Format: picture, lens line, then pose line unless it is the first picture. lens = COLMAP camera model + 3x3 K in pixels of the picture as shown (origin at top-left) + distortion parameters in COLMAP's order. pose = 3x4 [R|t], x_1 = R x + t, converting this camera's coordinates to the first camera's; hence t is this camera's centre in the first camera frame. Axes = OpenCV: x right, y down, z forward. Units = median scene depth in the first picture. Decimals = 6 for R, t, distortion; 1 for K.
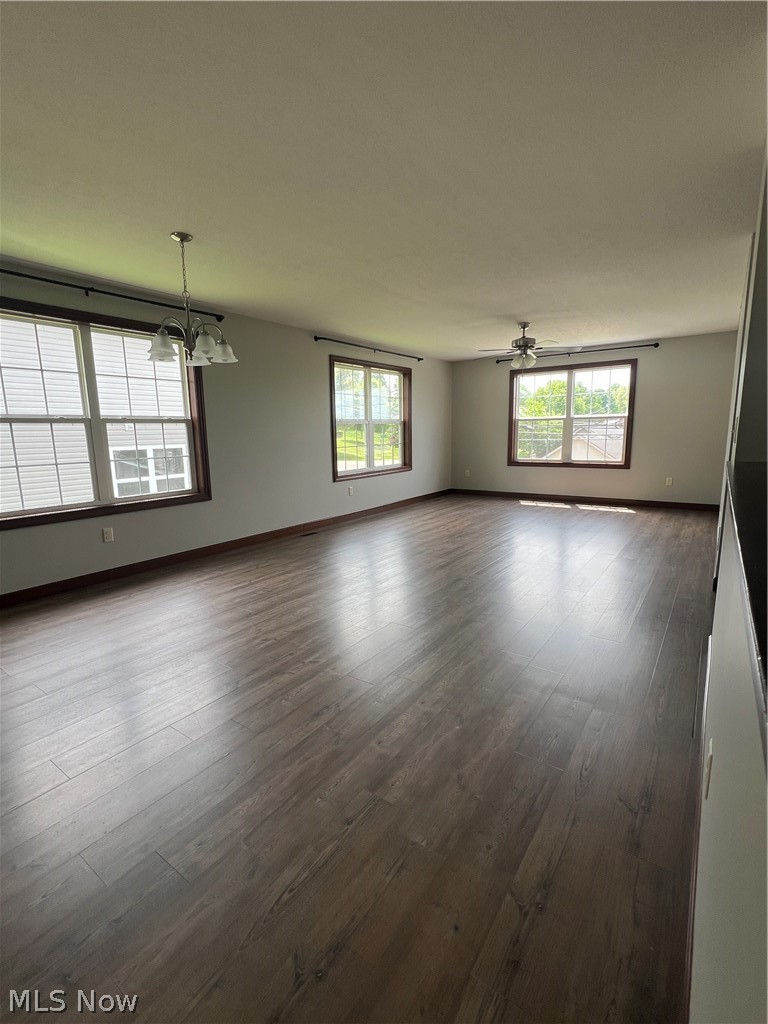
lens RADIAL K [[461.5, 0, 384.0], [0, 461.5, 512.0], [0, 0, 1]] dist [-0.000581, -0.000074]
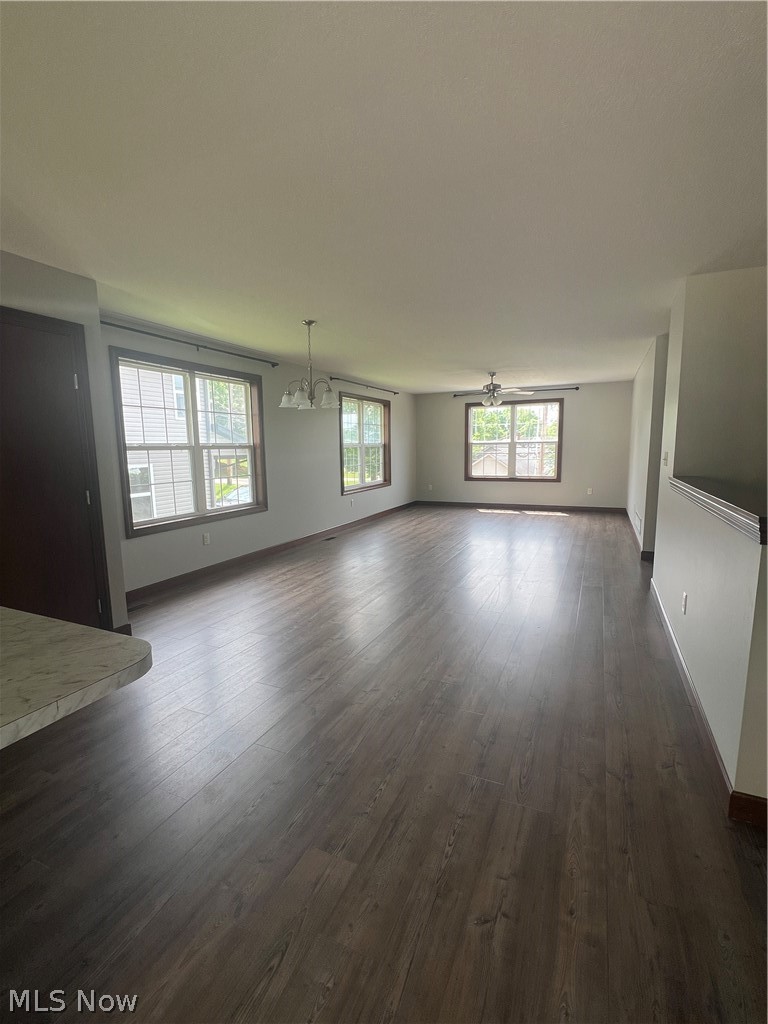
lens RADIAL K [[461.5, 0, 384.0], [0, 461.5, 512.0], [0, 0, 1]] dist [-0.000581, -0.000074]
pose [[0.981982, -0.023315, 0.187531, -0.217038], [0.030181, 0.998971, -0.033841, 0.020402], [-0.186549, 0.038892, 0.981676, -0.187806]]
